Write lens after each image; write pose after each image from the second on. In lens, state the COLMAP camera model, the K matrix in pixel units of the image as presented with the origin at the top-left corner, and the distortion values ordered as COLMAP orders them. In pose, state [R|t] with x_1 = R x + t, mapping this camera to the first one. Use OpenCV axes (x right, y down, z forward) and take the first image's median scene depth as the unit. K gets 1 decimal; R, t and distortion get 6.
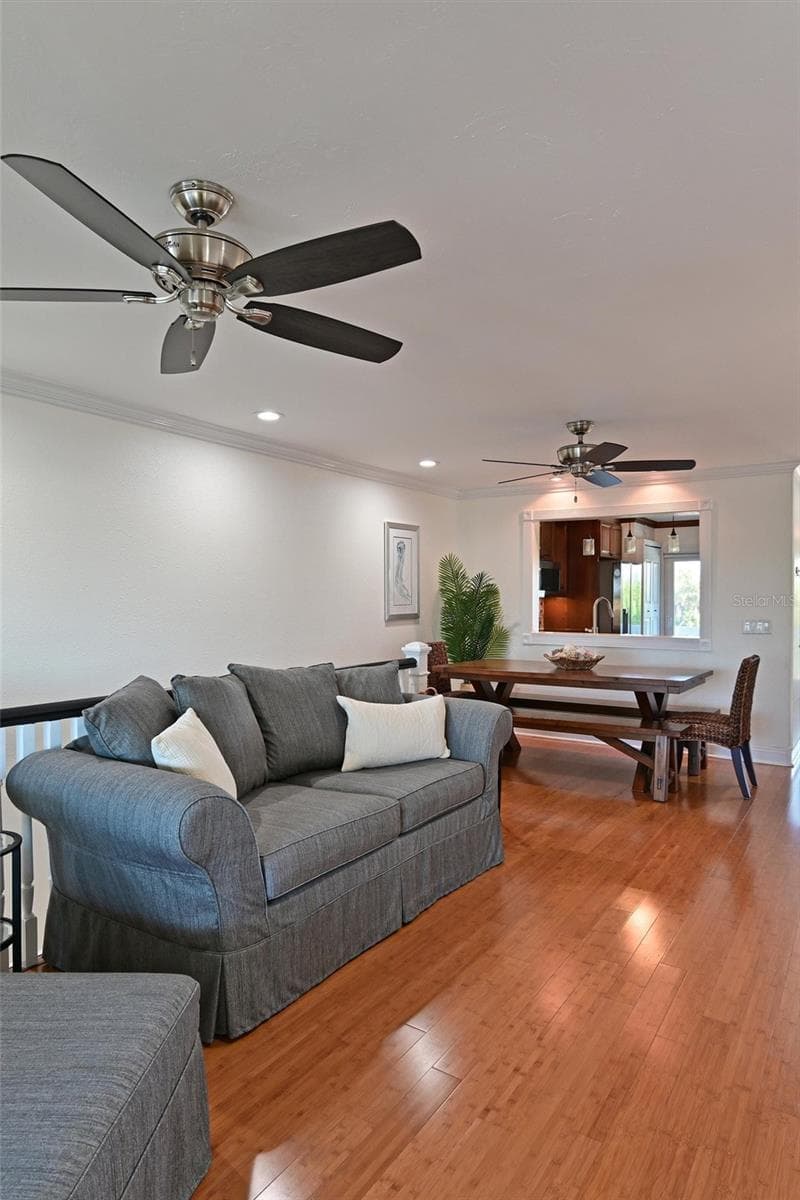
lens RADIAL K [[746.7, 0, 400.0], [0, 746.7, 600.0], [0, 0, 1]] dist [-0.006218, -0.000619]
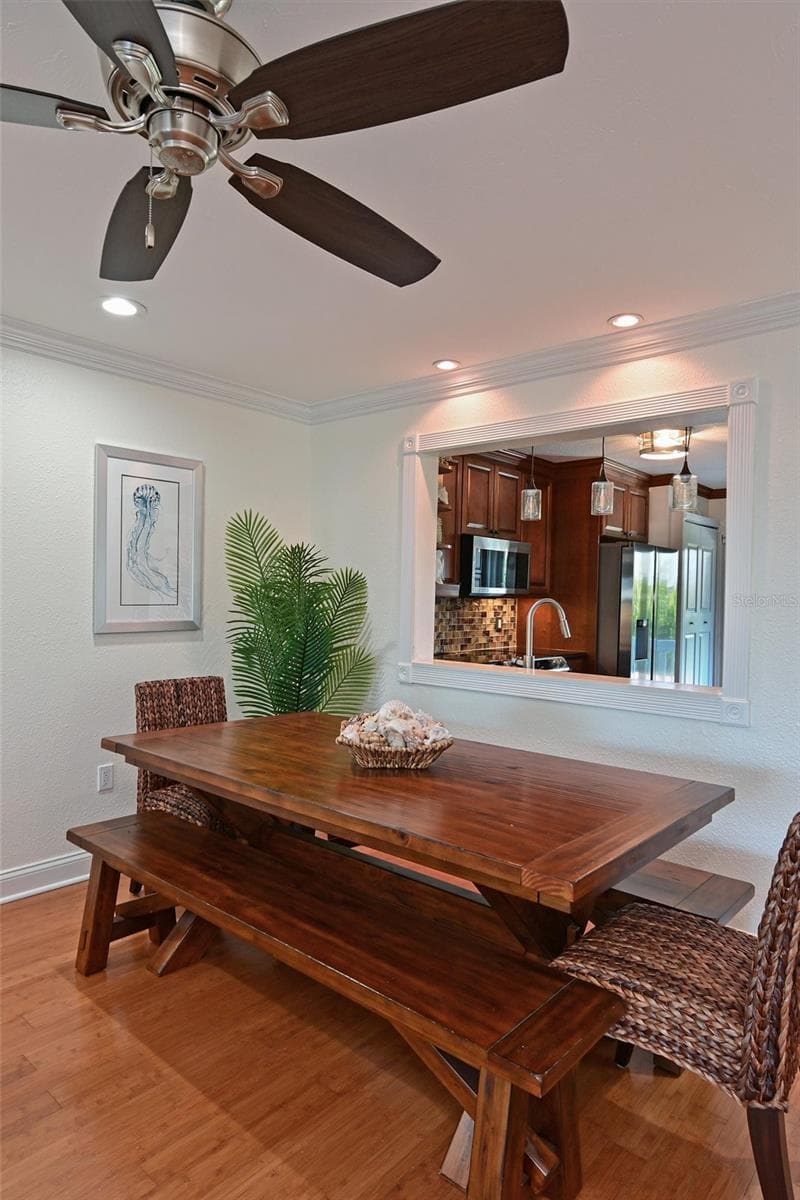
lens RADIAL K [[719.8, 0, 400.0], [0, 719.8, 600.0], [0, 0, 1]] dist [-0.002658, -0.000505]
pose [[0.989869, 0.021560, -0.140338, 0.240901], [-0.021601, 0.999766, 0.001235, -0.001324], [0.140332, 0.001809, 0.990103, 0.489495]]
